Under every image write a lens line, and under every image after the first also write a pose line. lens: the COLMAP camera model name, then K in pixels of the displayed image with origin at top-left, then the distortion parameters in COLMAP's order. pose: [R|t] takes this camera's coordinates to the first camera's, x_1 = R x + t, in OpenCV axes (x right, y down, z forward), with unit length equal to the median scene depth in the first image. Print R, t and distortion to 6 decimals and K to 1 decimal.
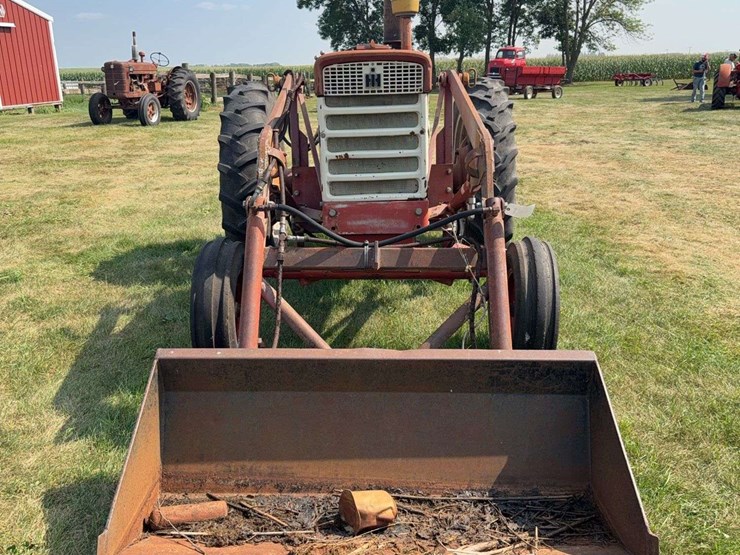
lens RADIAL K [[684.6, 0, 368.3], [0, 684.6, 289.8], [0, 0, 1]] dist [0.132263, -0.254262]
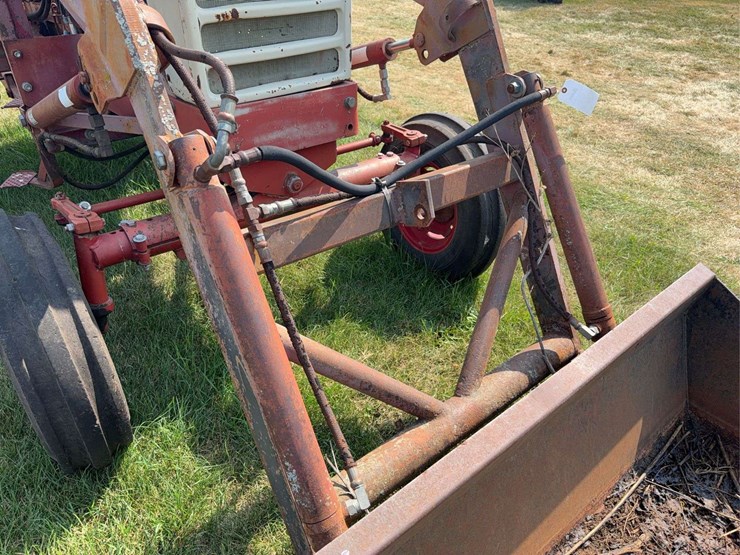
lens RADIAL K [[529.3, 0, 371.6], [0, 529.3, 288.6], [0, 0, 1]] dist [-0.007778, -0.005906]
pose [[0.758497, -0.341472, 0.555049, -0.256927], [0.156090, 0.922128, 0.354000, -0.130039], [-0.632707, -0.181870, 0.752732, 0.600719]]
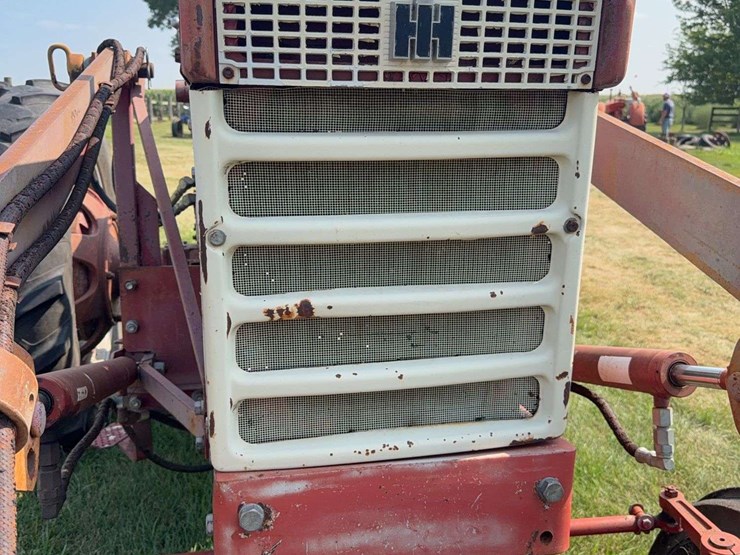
lens RADIAL K [[684.6, 0, 368.3], [0, 684.6, 289.8], [0, 0, 1]] dist [0.132263, -0.254262]
pose [[0.979218, -0.015924, 0.202182, -0.063482], [0.024012, 0.999004, -0.037610, -0.196656], [-0.201382, 0.041684, 0.978626, 0.747826]]
